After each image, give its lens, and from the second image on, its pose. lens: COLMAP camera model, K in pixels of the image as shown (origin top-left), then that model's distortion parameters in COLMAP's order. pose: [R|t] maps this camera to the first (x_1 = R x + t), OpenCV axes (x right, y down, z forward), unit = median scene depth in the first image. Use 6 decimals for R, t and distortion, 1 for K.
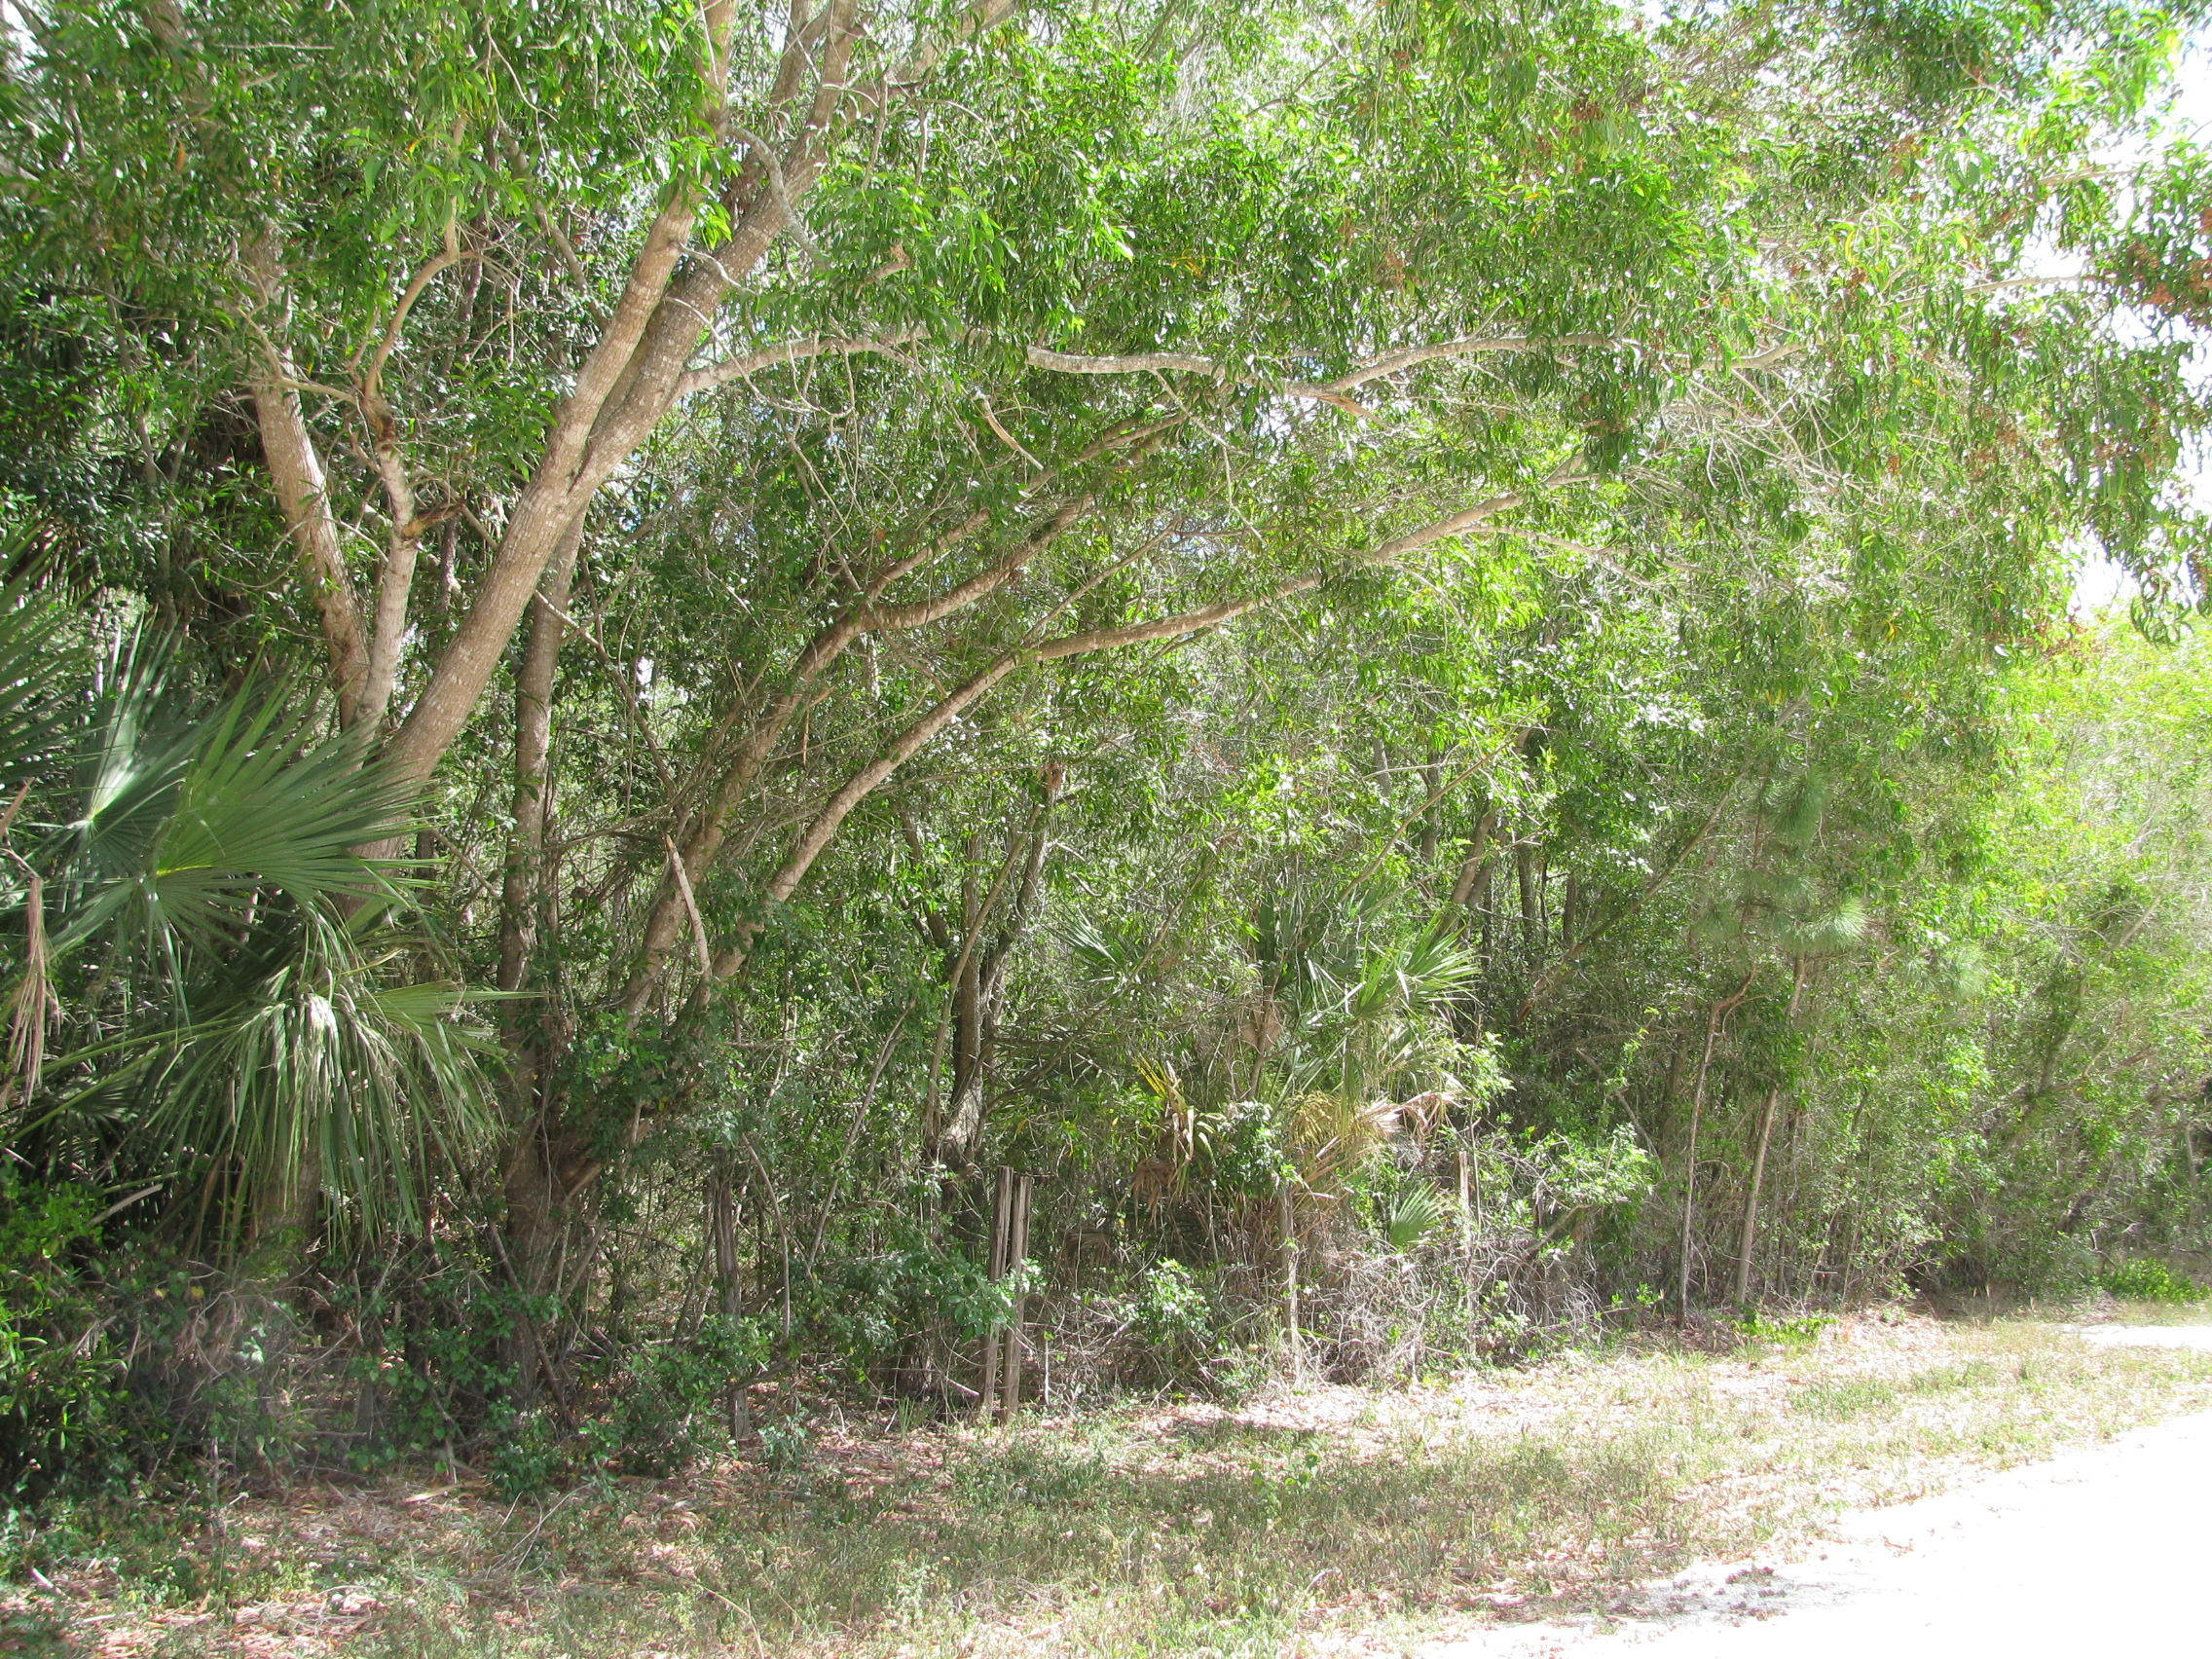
lens RADIAL K [[2309.1, 0, 1106.0], [0, 2309.1, 829.5], [0, 0, 1]] dist [-0.224937, 0.292622]
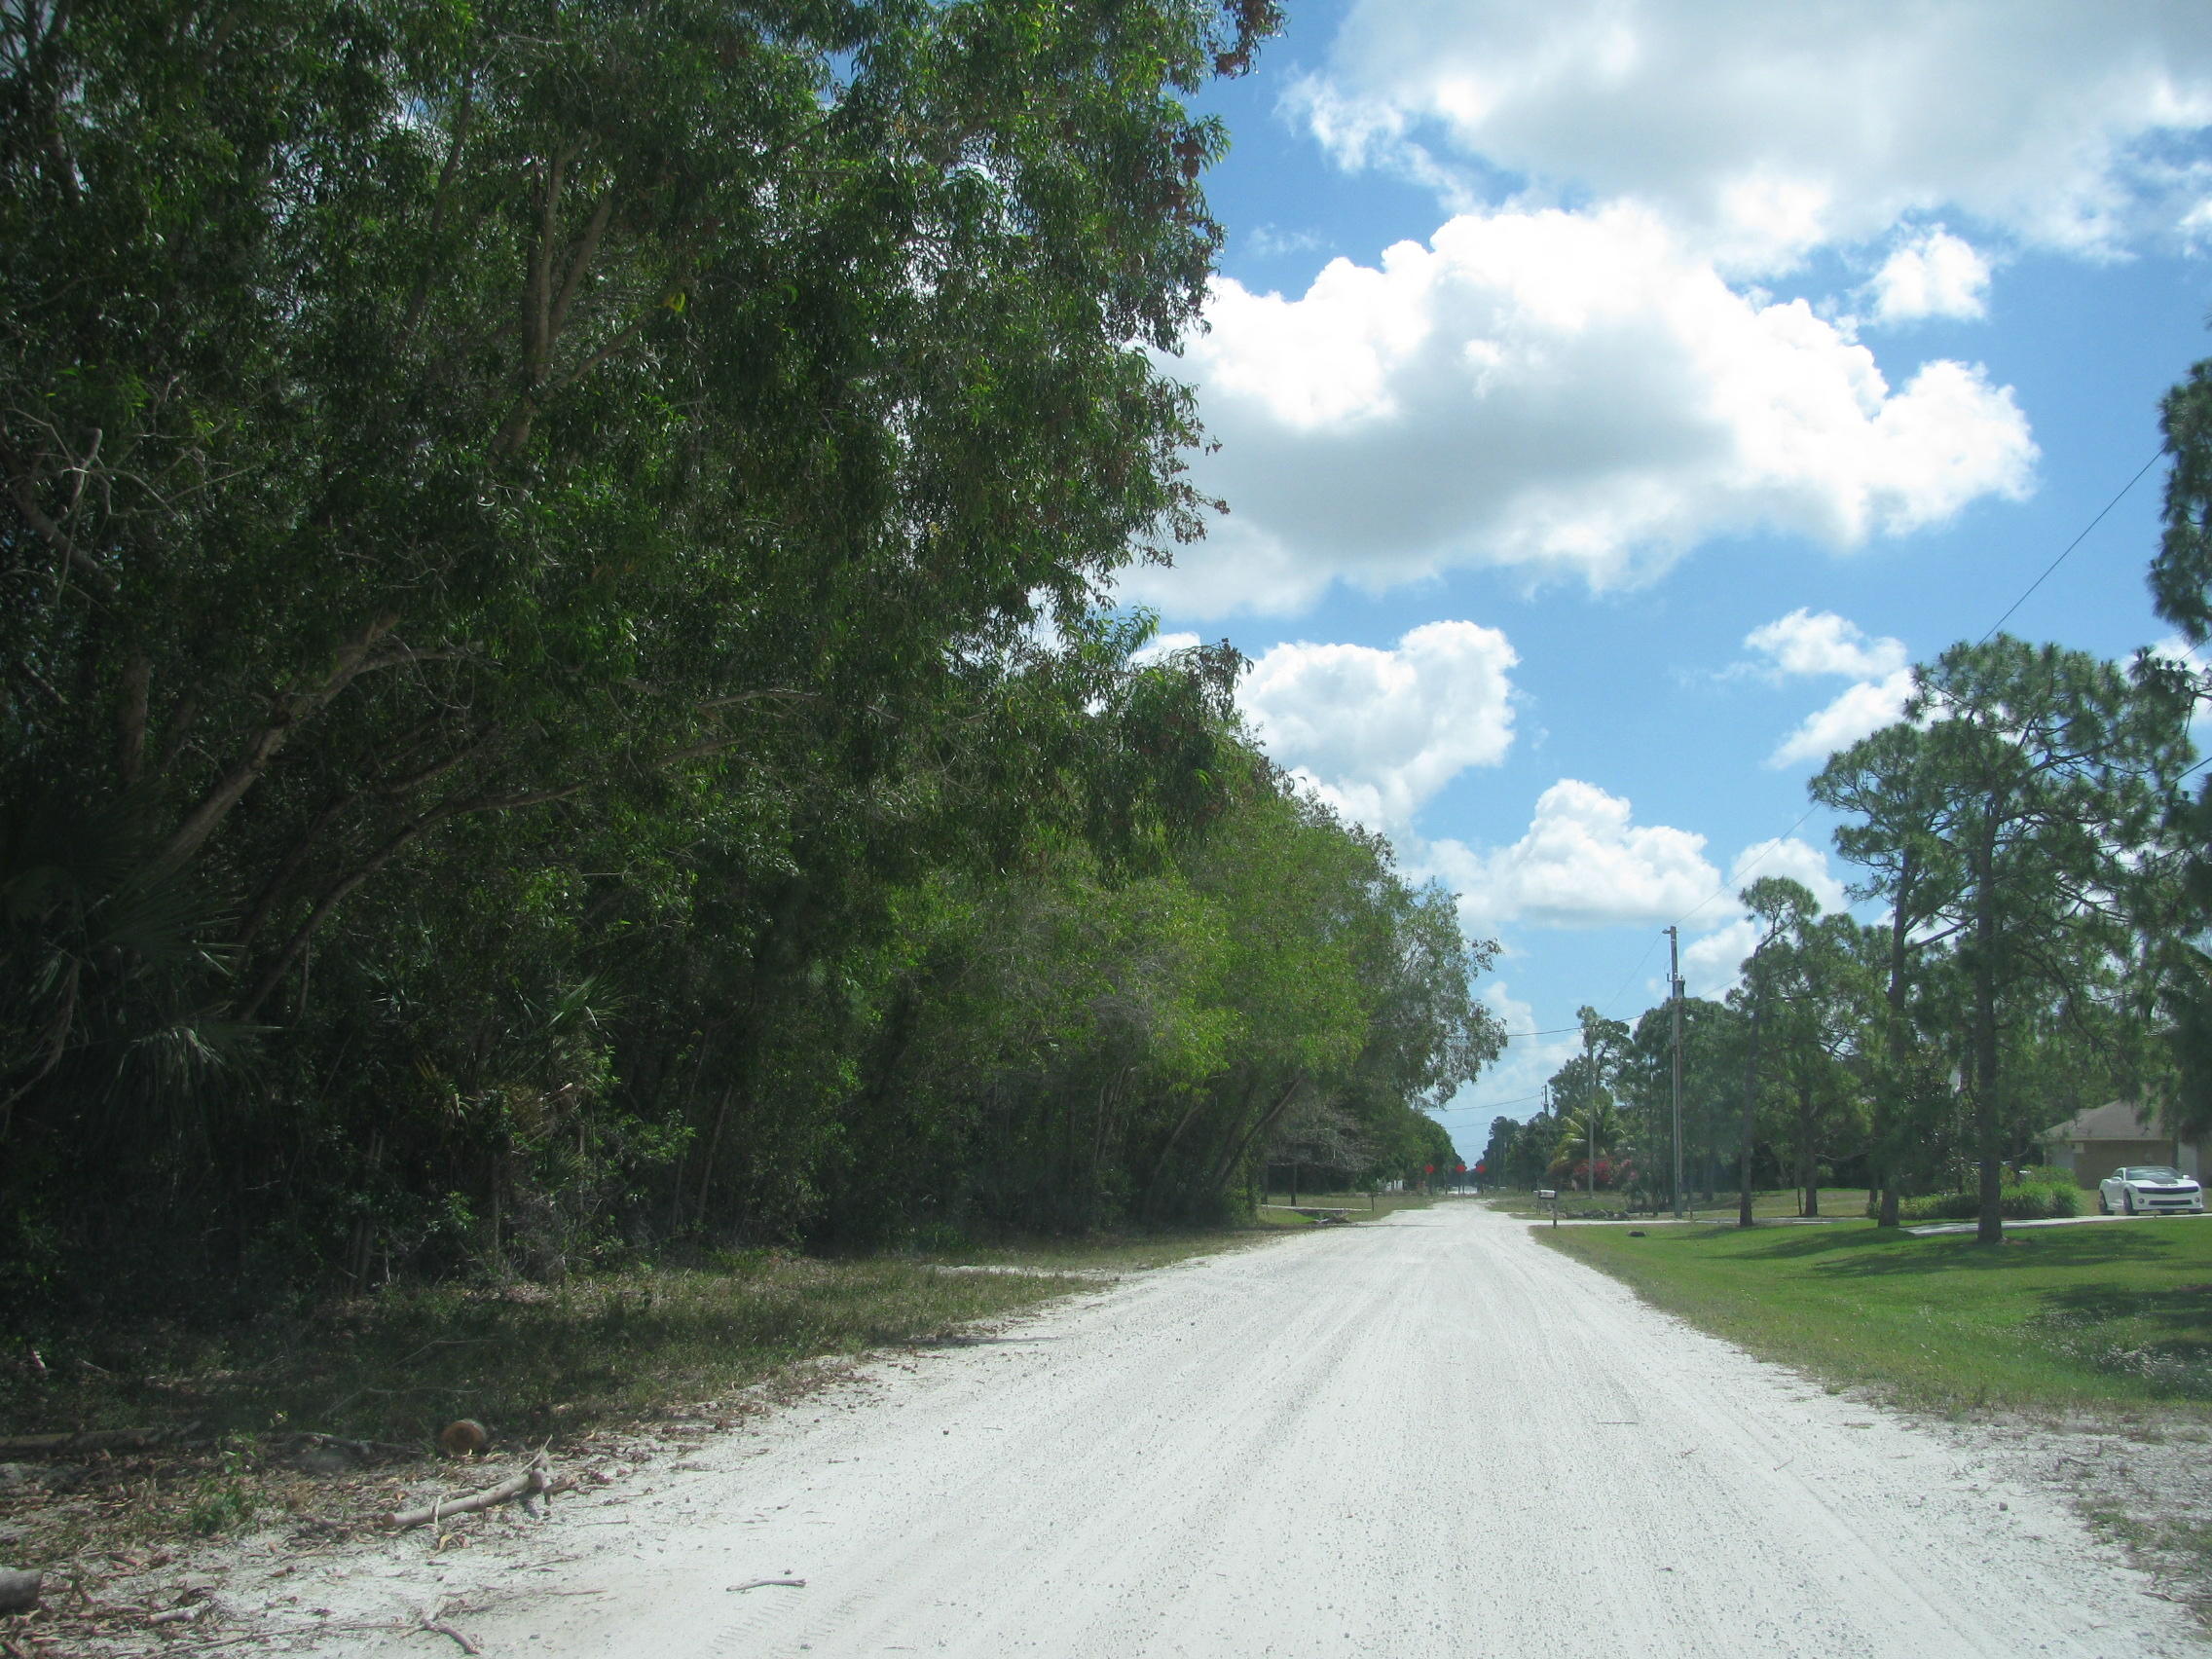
lens RADIAL K [[2309.1, 0, 1106.0], [0, 2309.1, 829.5], [0, 0, 1]] dist [-0.224937, 0.292622]
pose [[0.855009, 0.081648, 0.512146, -0.307712], [-0.087643, 0.996074, -0.012481, -0.056885], [-0.511154, -0.034215, 0.858808, -0.401204]]
